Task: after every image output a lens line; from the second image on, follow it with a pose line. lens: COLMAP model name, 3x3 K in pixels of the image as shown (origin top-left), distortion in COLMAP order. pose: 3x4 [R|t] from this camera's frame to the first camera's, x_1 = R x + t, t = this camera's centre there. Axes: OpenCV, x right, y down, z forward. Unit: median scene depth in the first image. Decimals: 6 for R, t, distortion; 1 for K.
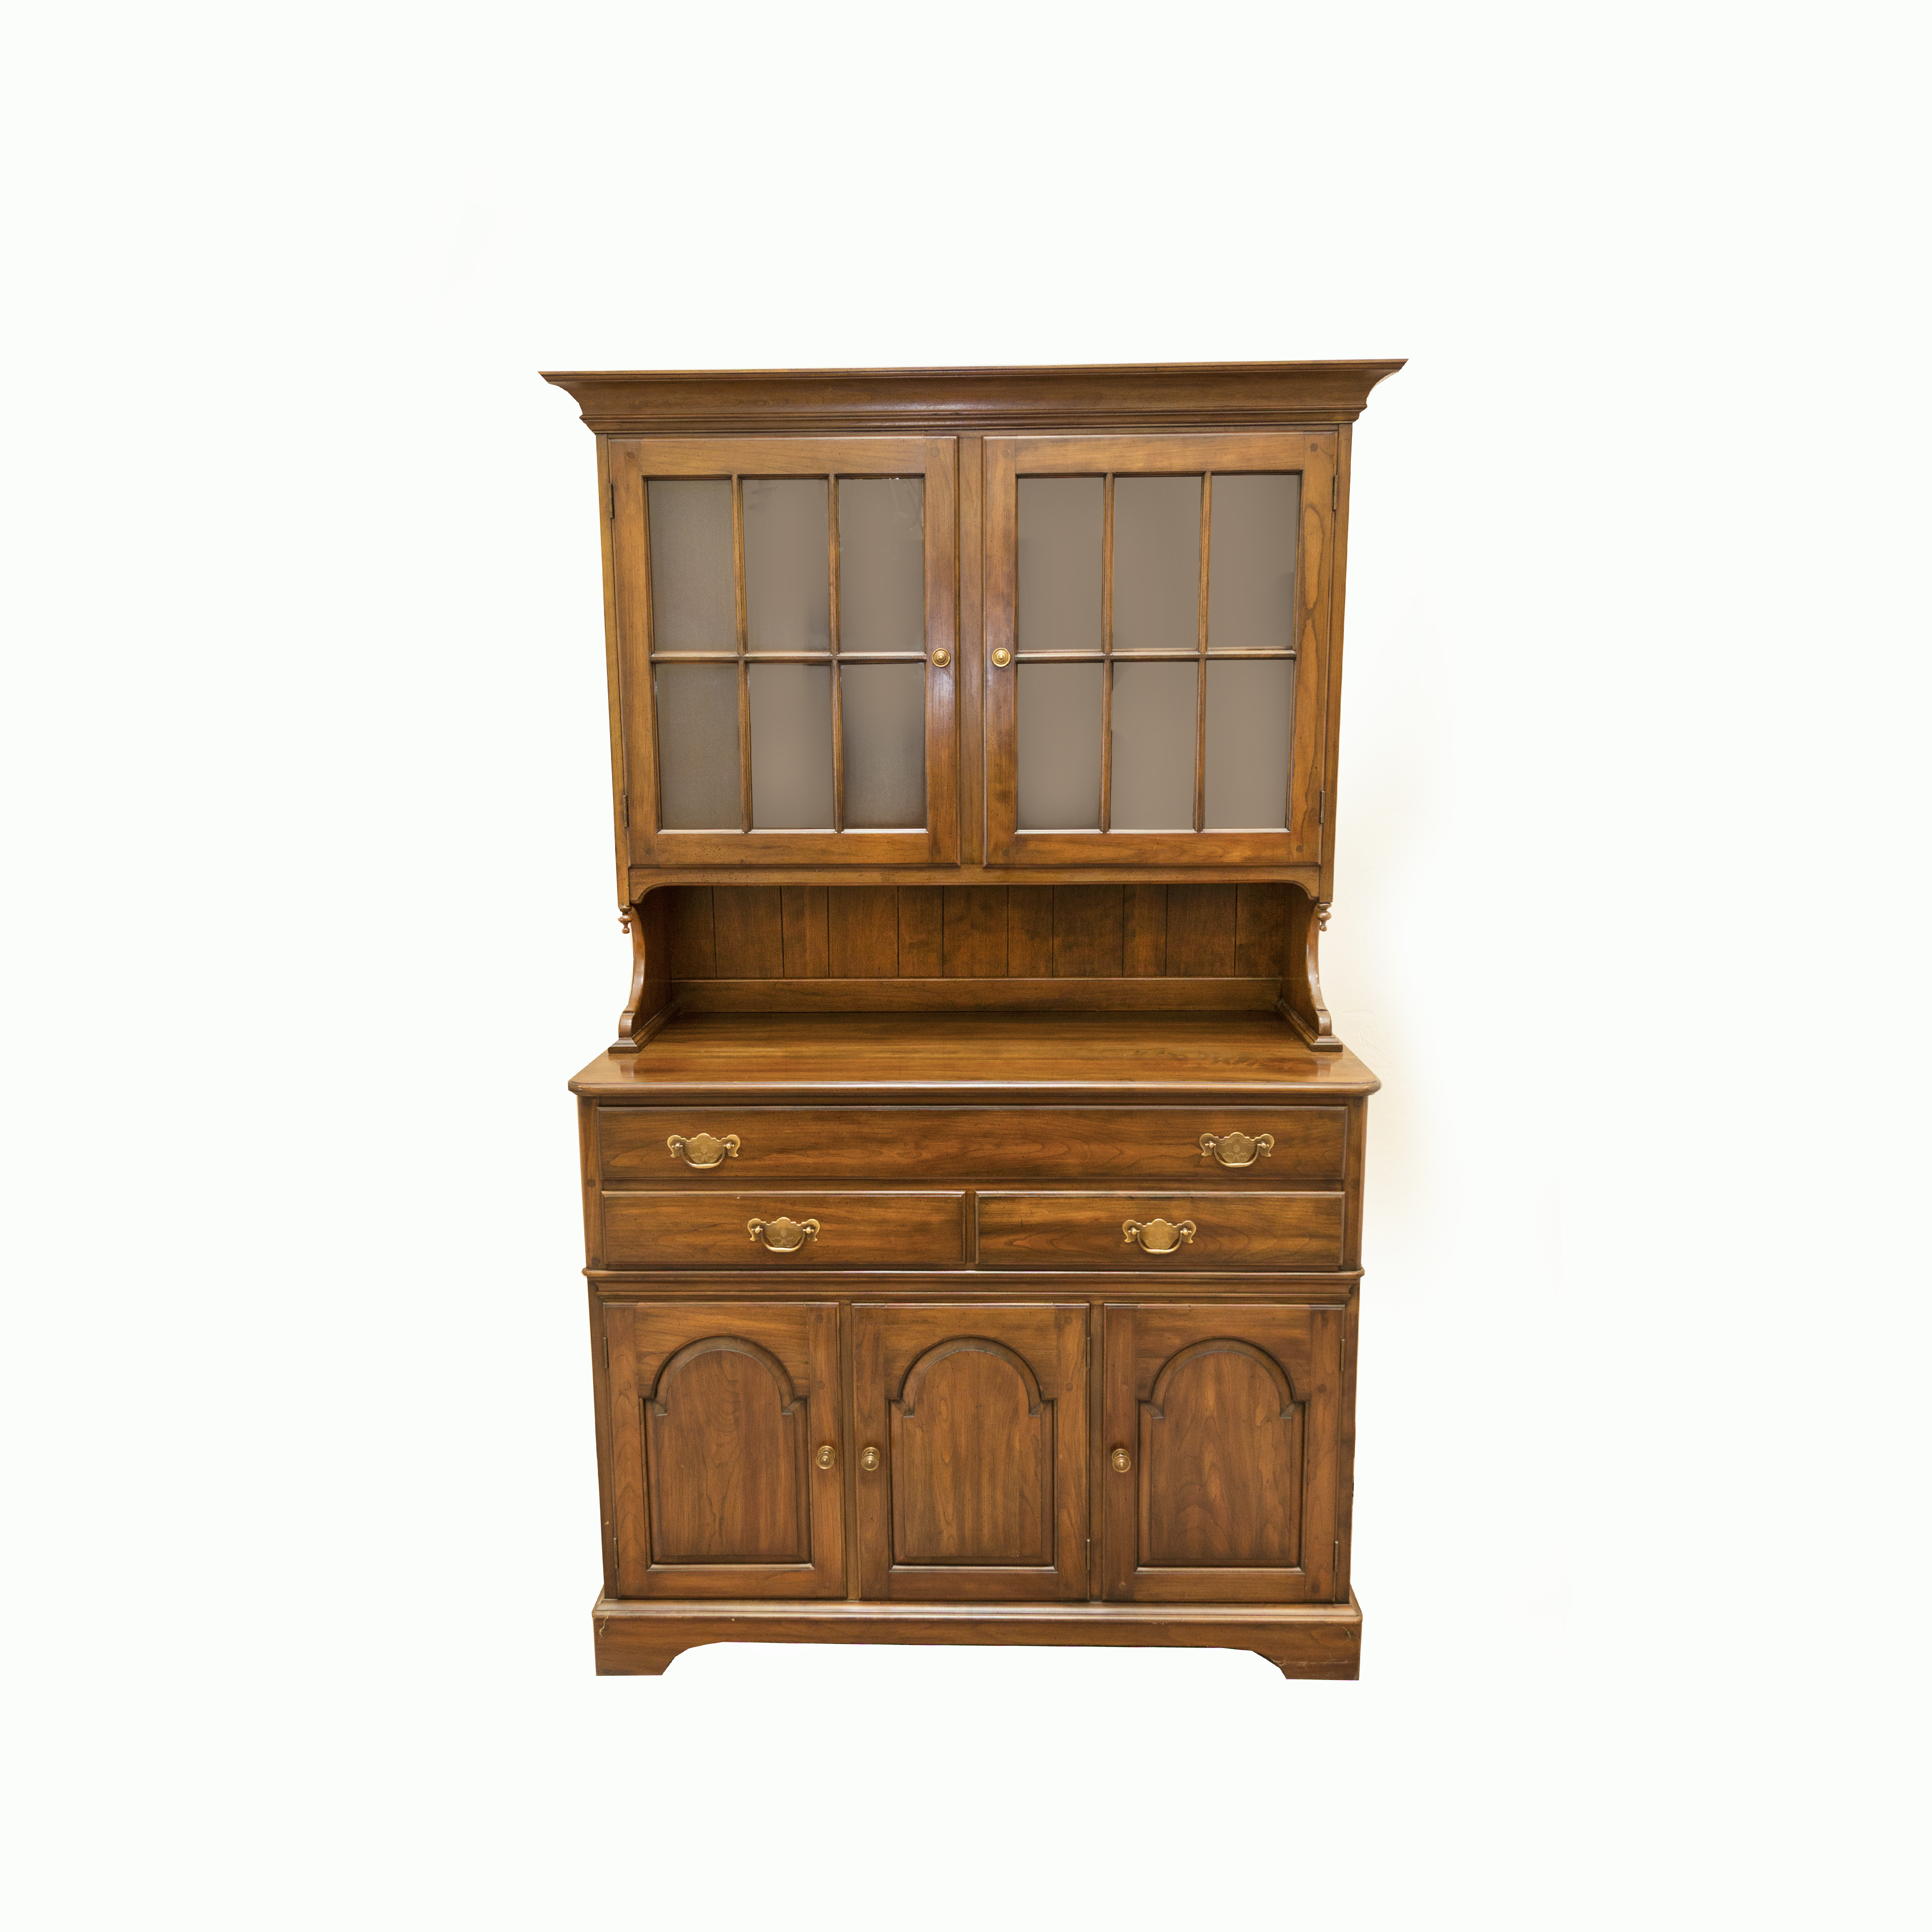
lens RADIAL K [[1485.8, 0, 959.8], [0, 1485.8, 975.7], [0, 0, 1]] dist [0.006250, 0.001971]
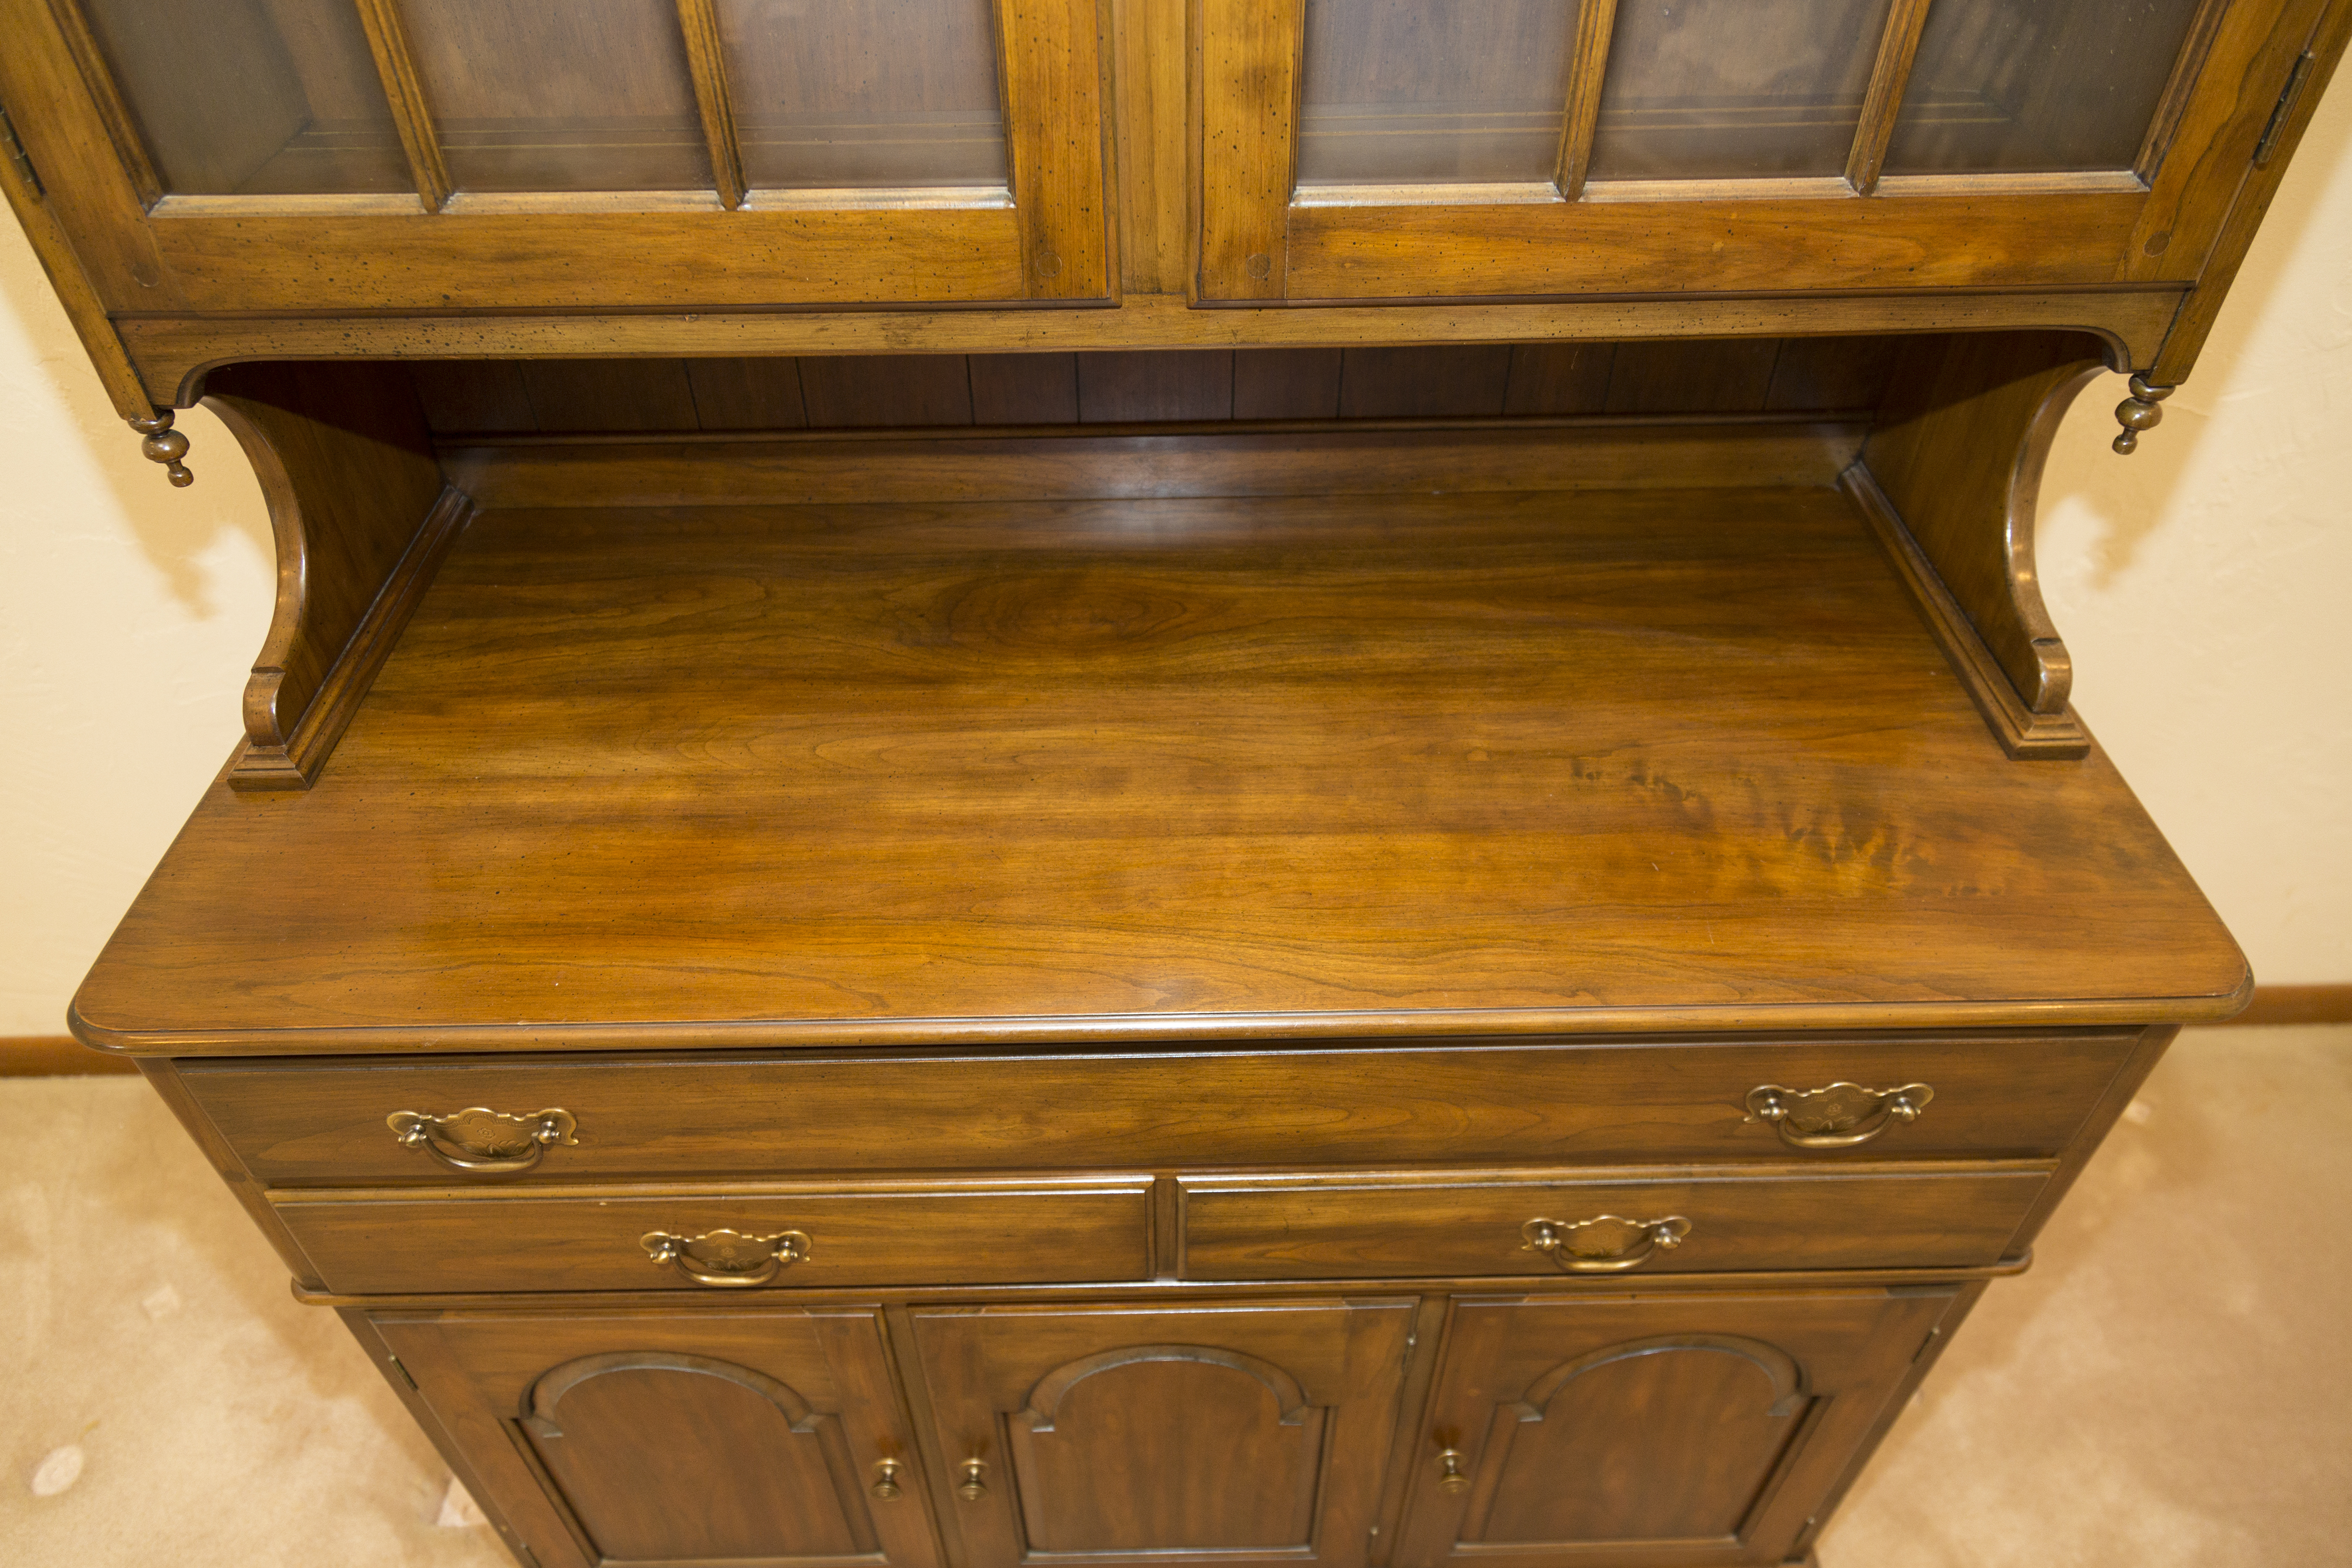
lens RADIAL K [[1545.1, 0, 1162.3], [0, 1545.1, 788.9], [0, 0, 1]] dist [0.005173, 0.001201]
pose [[0.999392, -0.026078, 0.023124, -0.000370], [0.009724, 0.845738, 0.533510, -0.178093], [-0.033470, -0.532961, 0.845477, 0.698603]]
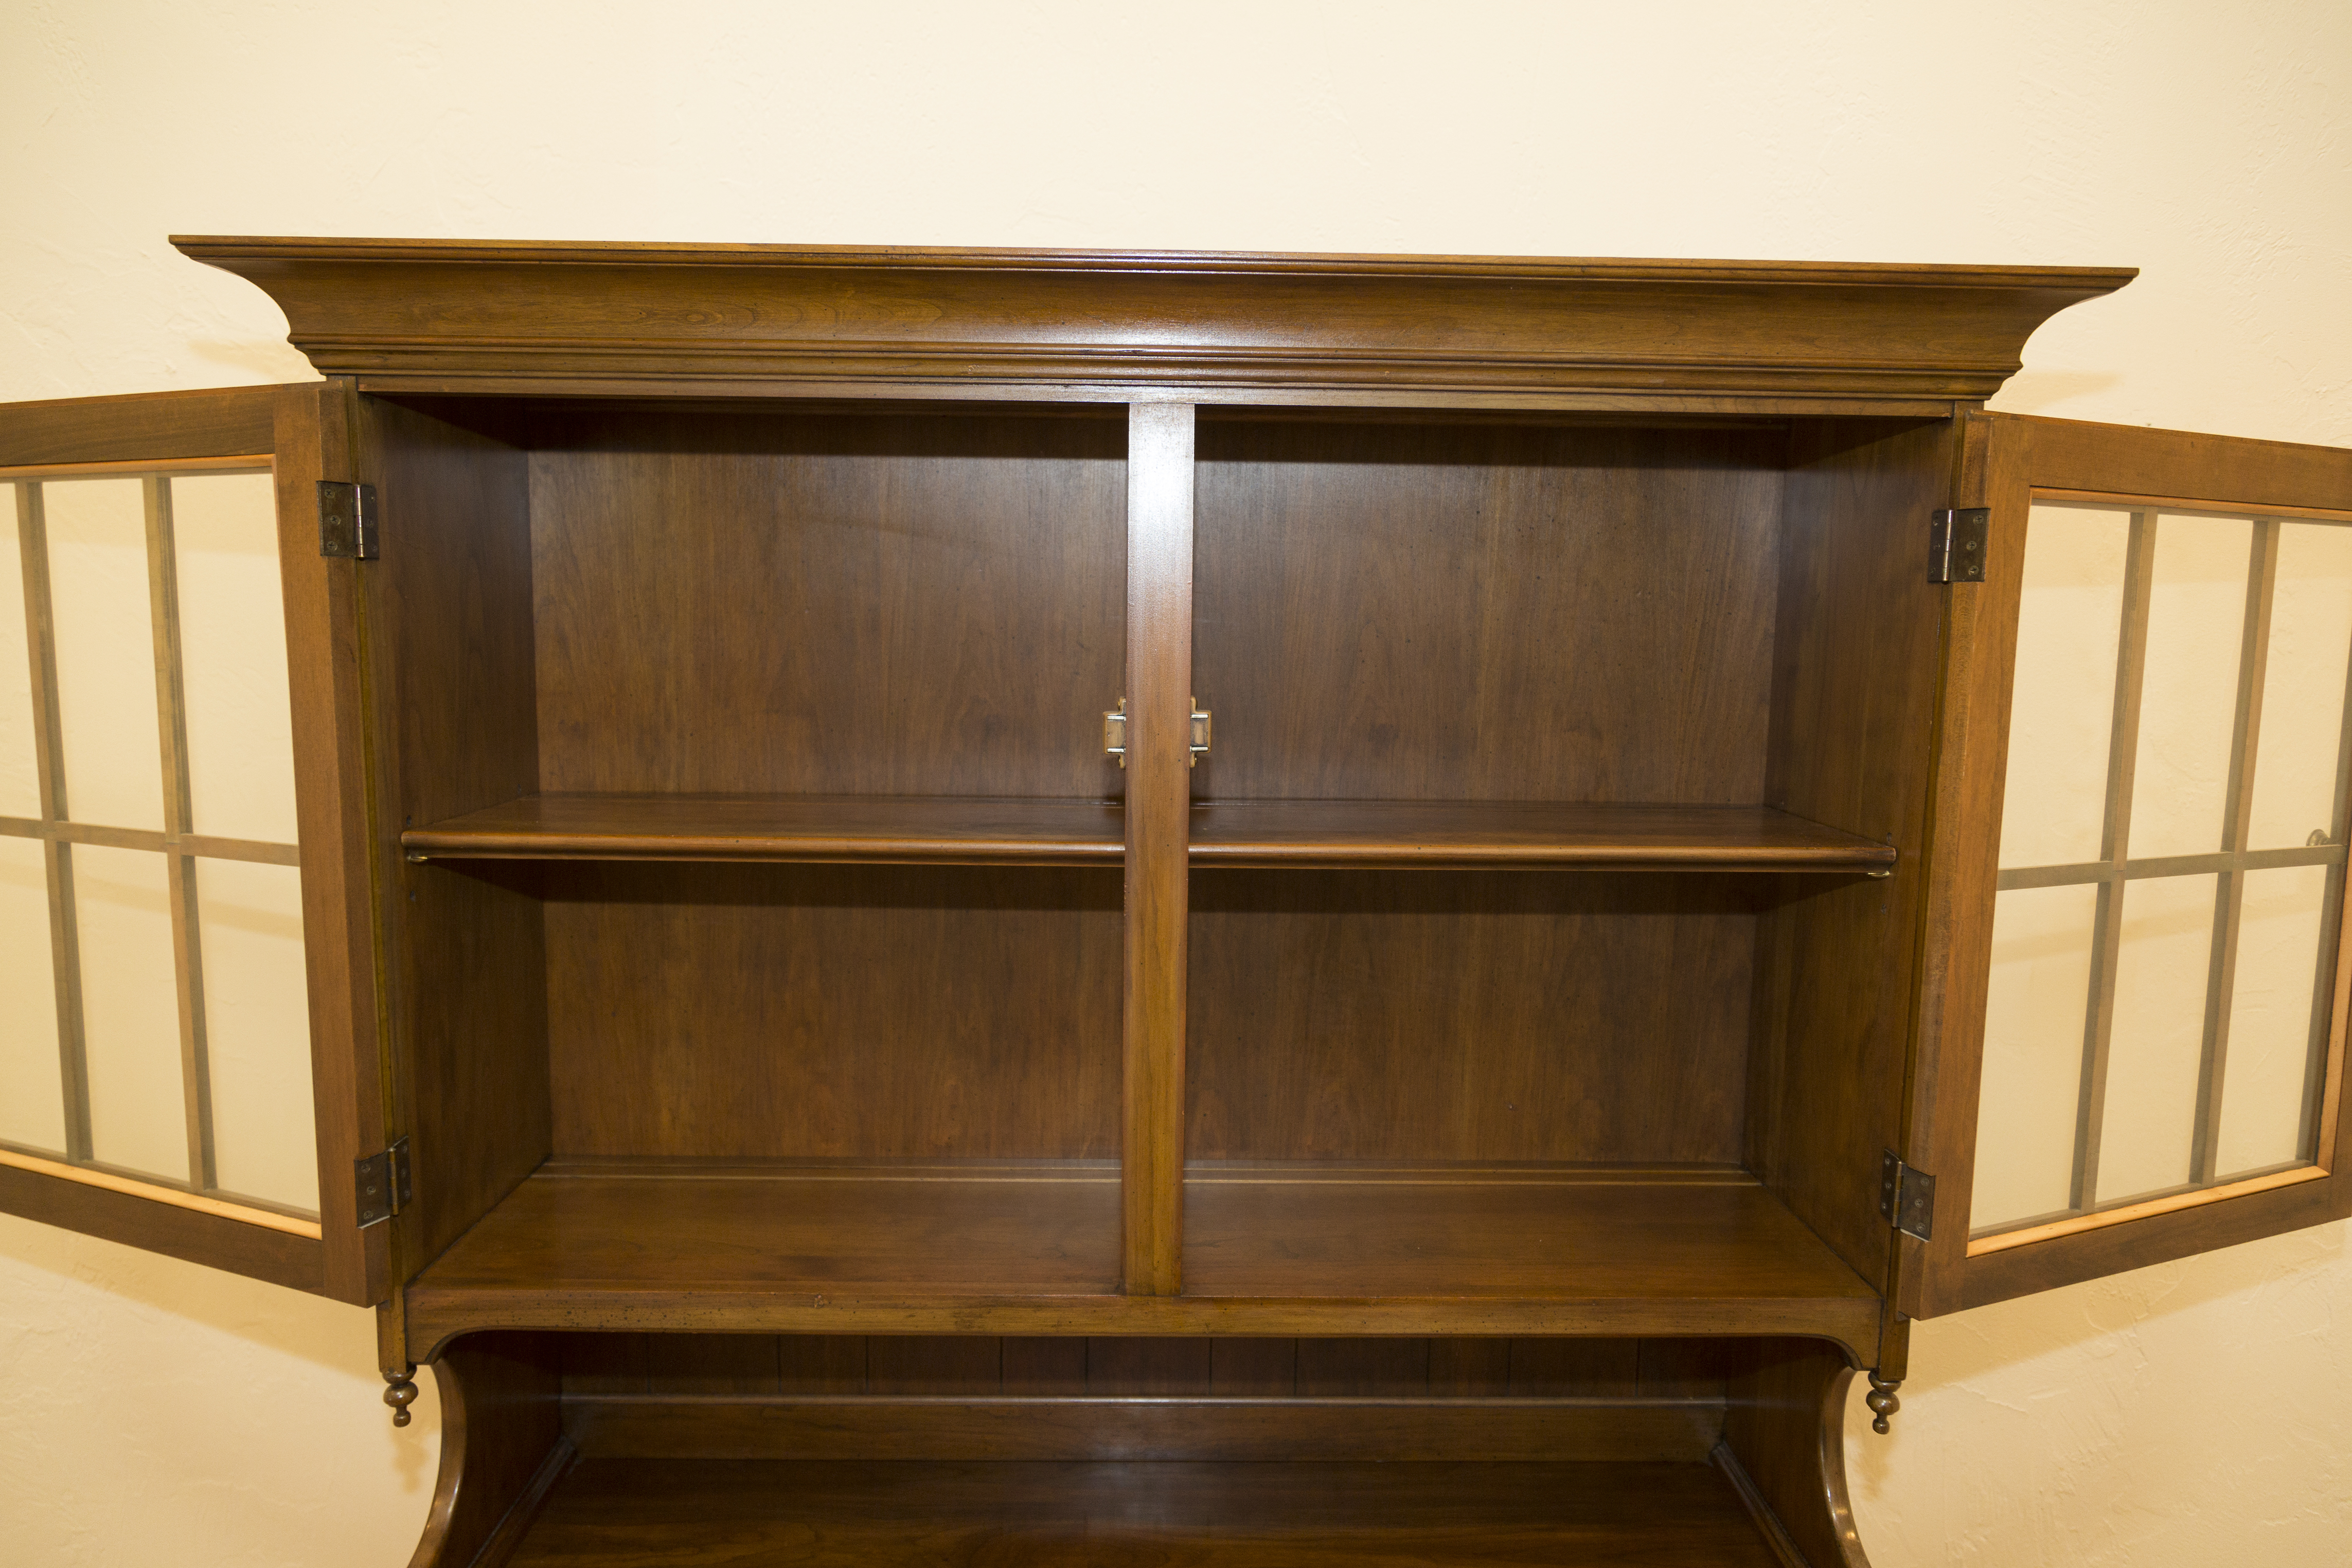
lens RADIAL K [[1539.7, 0, 1174.5], [0, 1539.7, 798.8], [0, 0, 1]] dist [-0.008549, 0.000911]
pose [[0.999135, 0.016385, 0.038221, -0.005162], [-0.014542, 0.998741, -0.048020, -0.223811], [-0.038960, 0.047422, 0.998115, 0.548126]]
